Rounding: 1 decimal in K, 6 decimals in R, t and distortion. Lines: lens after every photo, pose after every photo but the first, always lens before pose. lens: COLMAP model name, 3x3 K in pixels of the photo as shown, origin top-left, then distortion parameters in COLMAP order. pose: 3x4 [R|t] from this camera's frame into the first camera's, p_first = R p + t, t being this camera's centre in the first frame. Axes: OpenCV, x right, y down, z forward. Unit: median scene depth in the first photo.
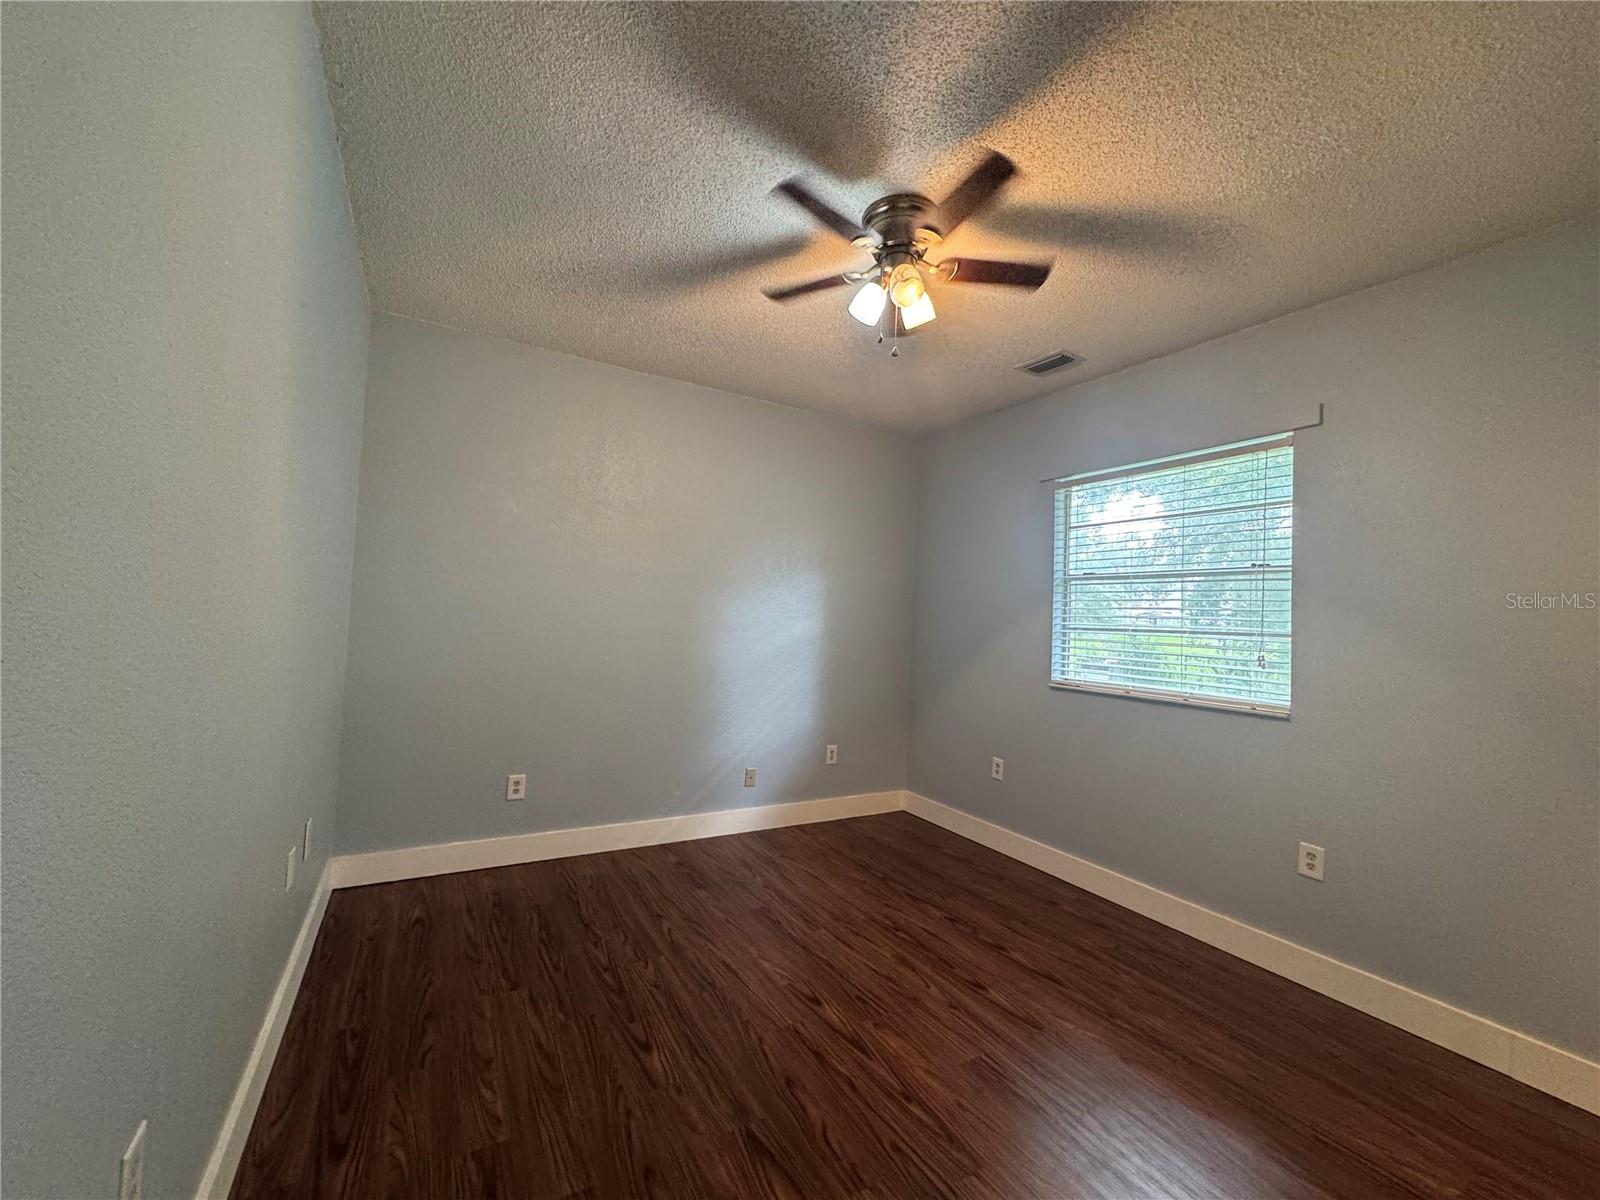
lens RADIAL K [[627.6, 0, 800.0], [0, 627.6, 600.0], [0, 0, 1]] dist [-0.000340, -0.000312]
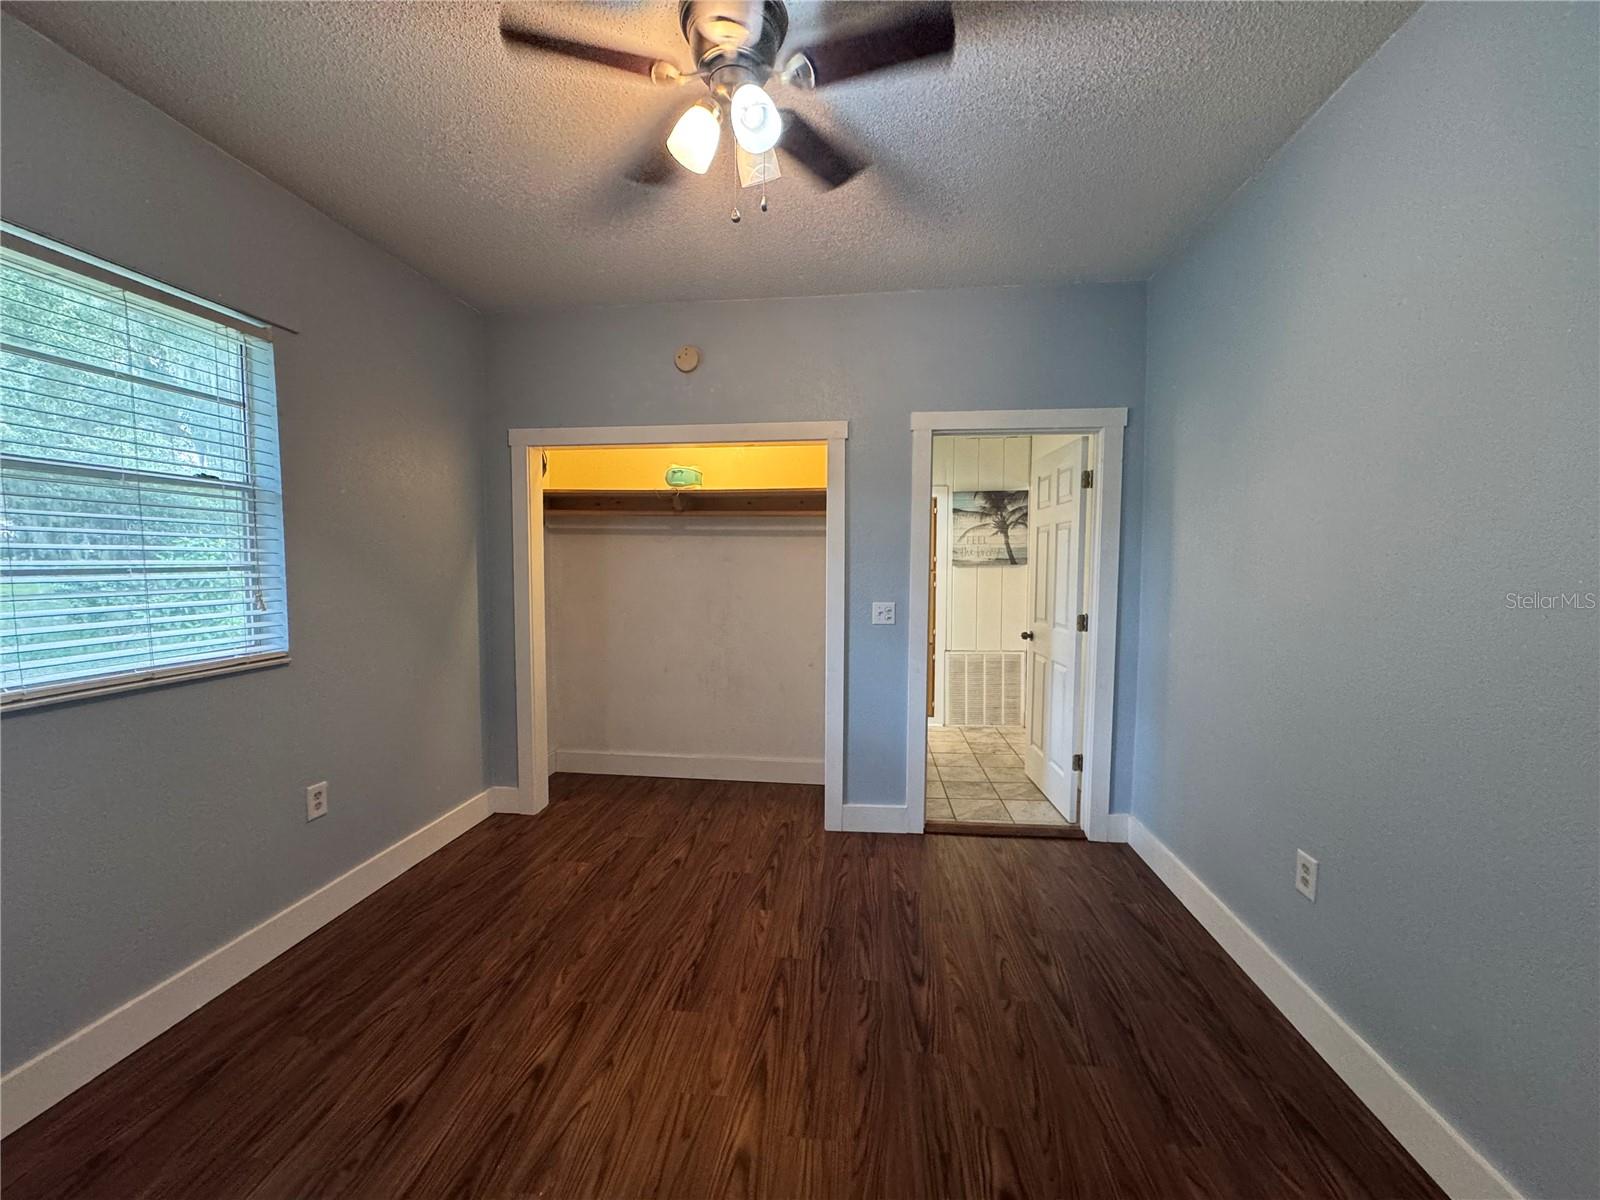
lens RADIAL K [[627.6, 0, 800.0], [0, 627.6, 600.0], [0, 0, 1]] dist [-0.000340, -0.000312]
pose [[-0.796811, -0.085880, 0.598094, -0.410157], [-0.058437, 0.996161, 0.065185, 0.001651], [-0.601396, 0.016990, -0.798770, 1.643273]]
